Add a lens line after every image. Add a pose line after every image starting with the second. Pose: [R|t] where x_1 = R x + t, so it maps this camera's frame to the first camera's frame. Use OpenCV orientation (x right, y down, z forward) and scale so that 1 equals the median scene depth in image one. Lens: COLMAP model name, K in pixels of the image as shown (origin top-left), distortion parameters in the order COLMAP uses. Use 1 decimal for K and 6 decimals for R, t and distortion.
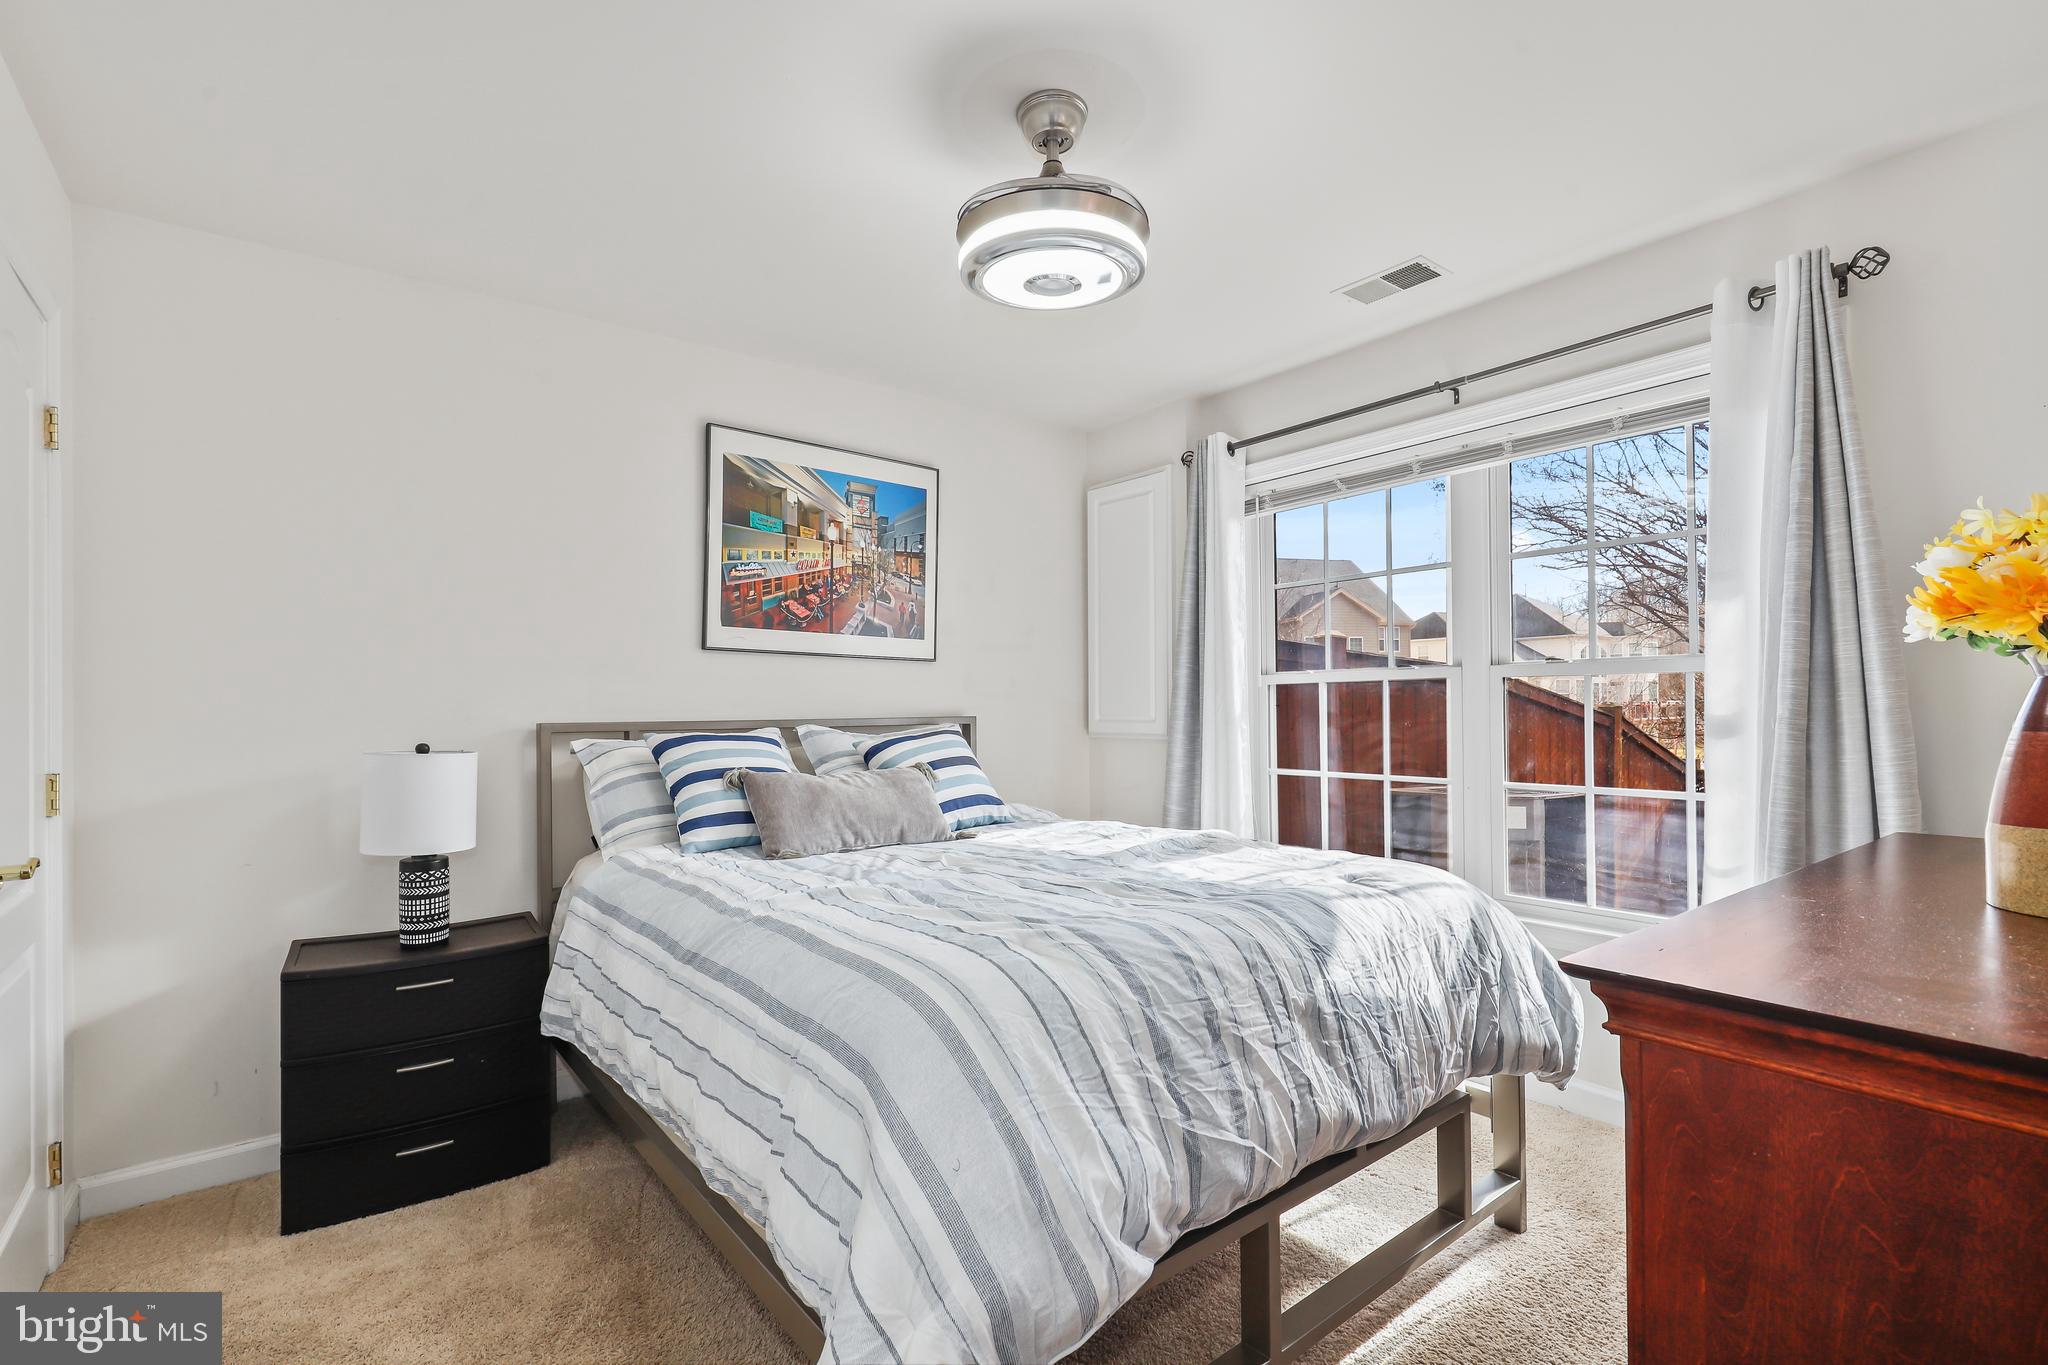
lens RADIAL K [[915.2, 0, 1024.0], [0, 915.2, 682.5], [0, 0, 1]] dist [0.001089, -0.000854]
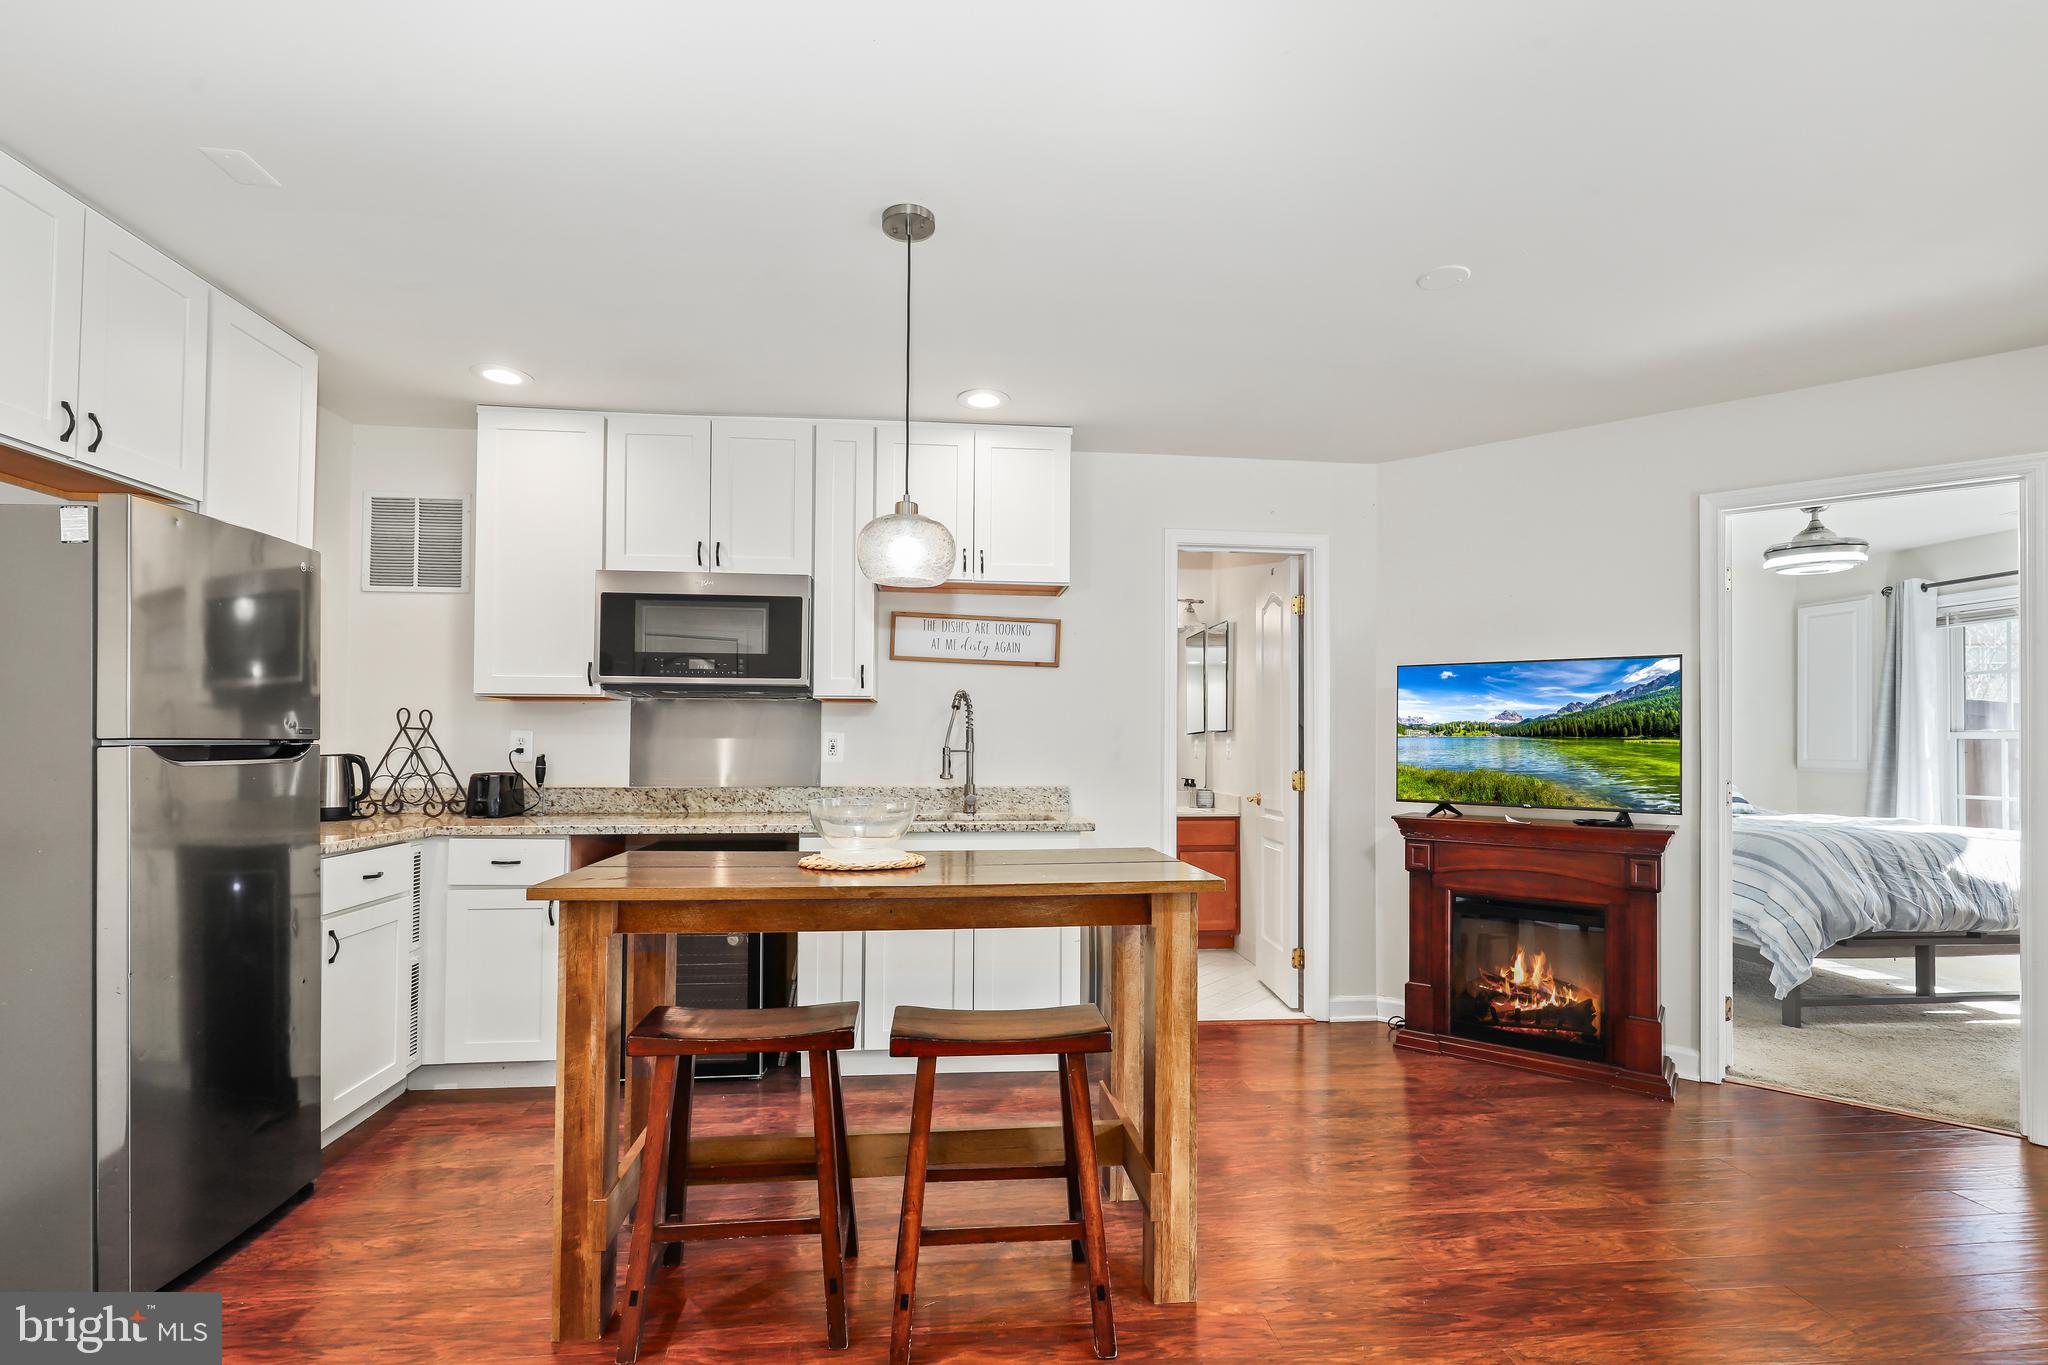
lens RADIAL K [[946.0, 0, 1016.3], [0, 946.0, 720.5], [0, 0, 1]] dist [0.000255, 0.000049]
pose [[0.847772, 0.005371, -0.530334, -0.342657], [-0.002465, 0.999978, 0.006188, -0.051242], [0.530355, -0.003939, 0.847766, -1.775534]]
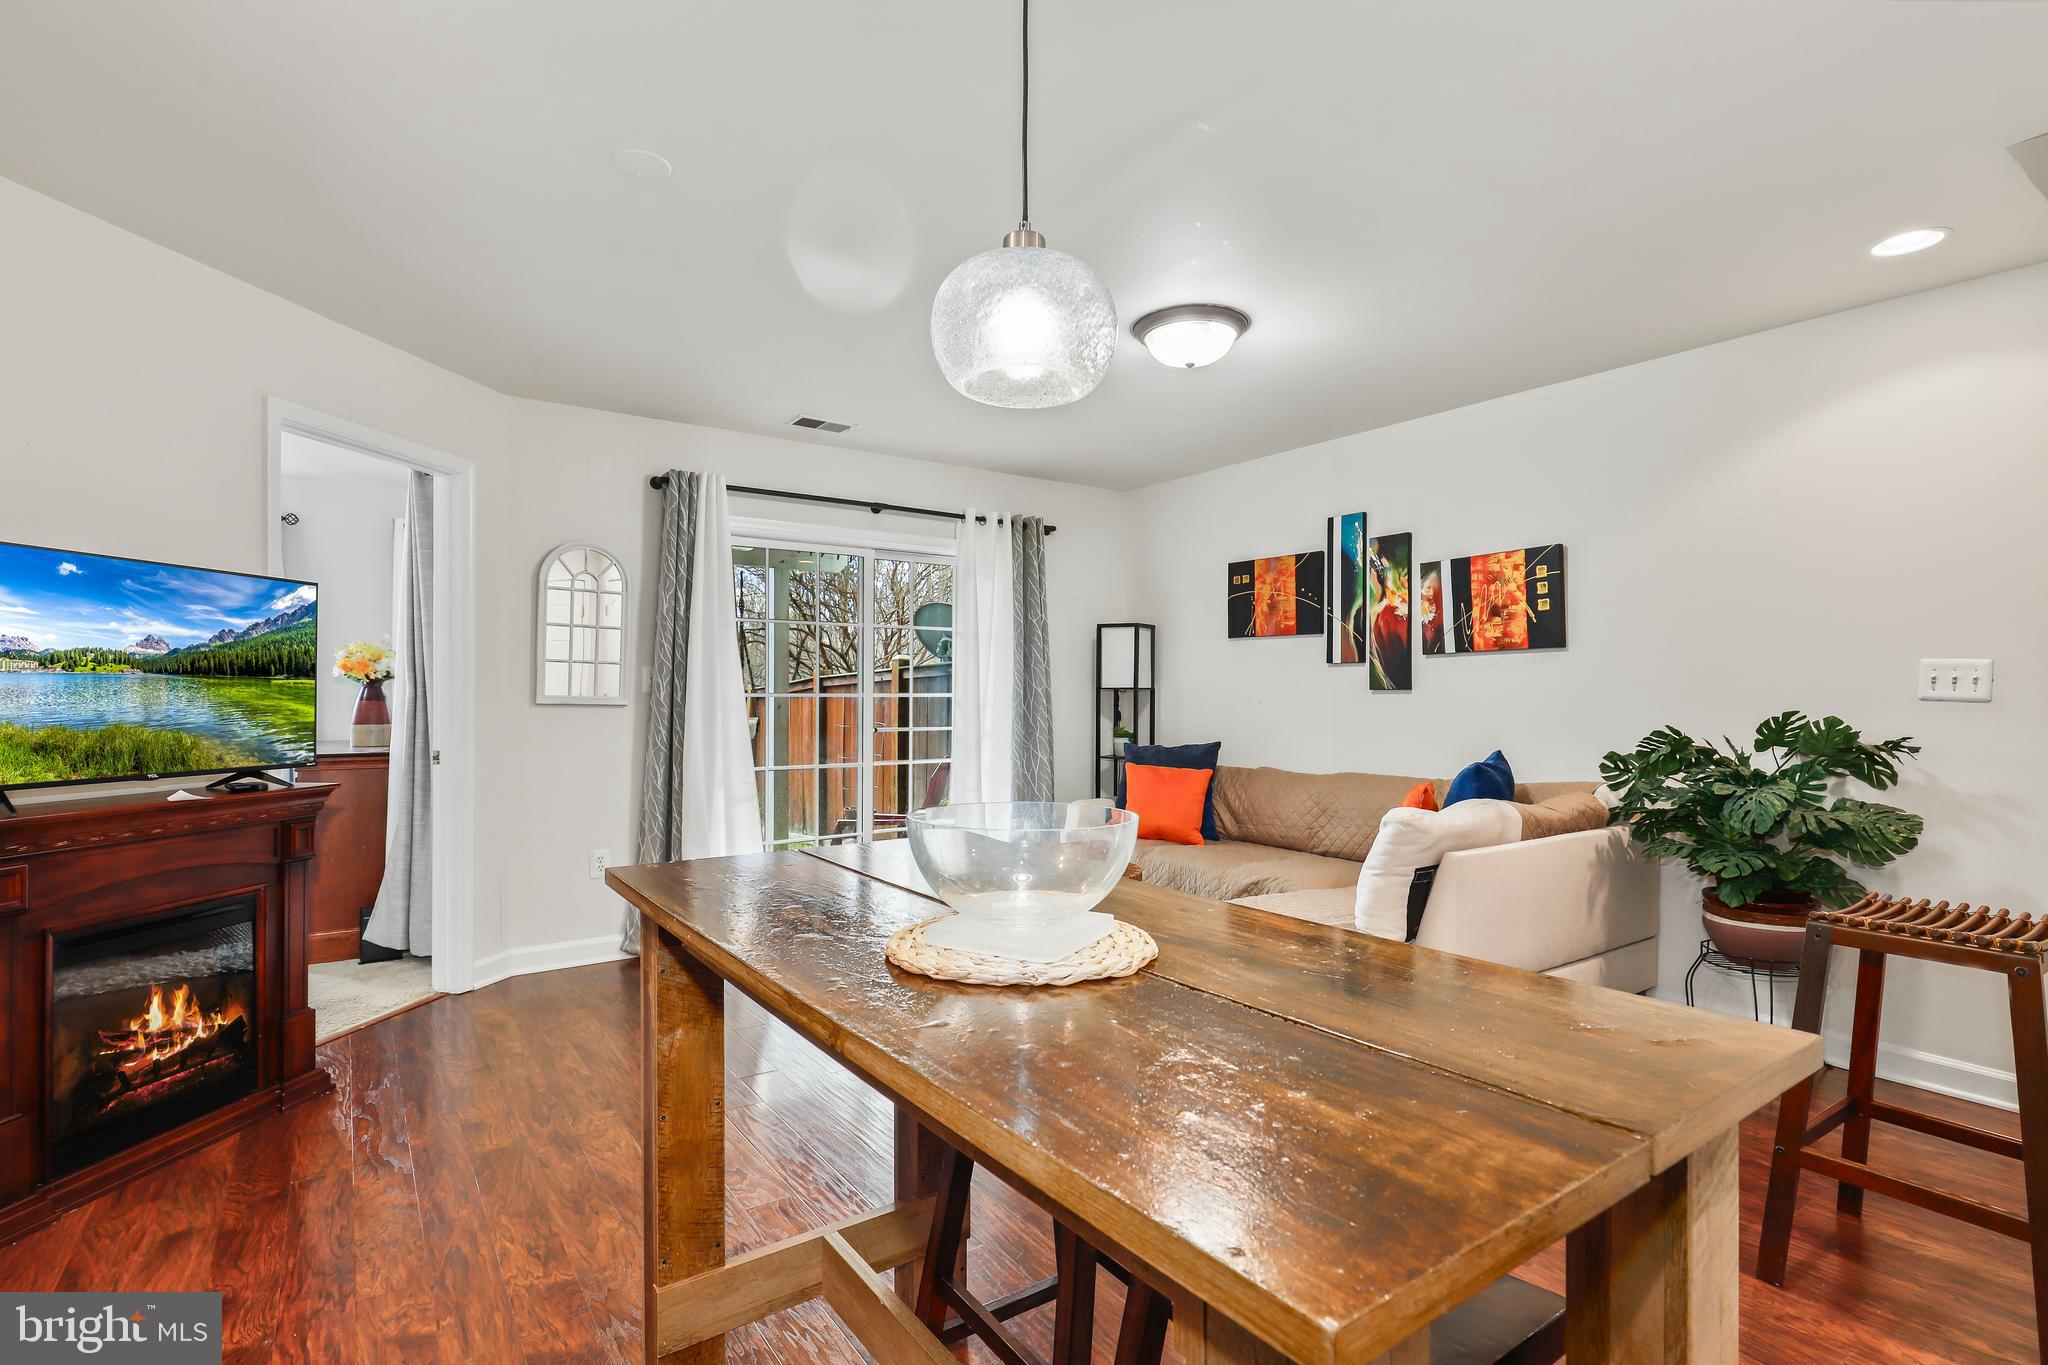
lens RADIAL K [[991.0, 0, 1024.0], [0, 991.0, 682.5], [0, 0, 1]] dist [-0.002248, -0.000893]
pose [[0.044569, 0.019612, 0.998814, -1.528857], [-0.030448, 0.999369, -0.018264, -0.017064], [-0.998542, -0.029598, 0.045138, -1.033742]]
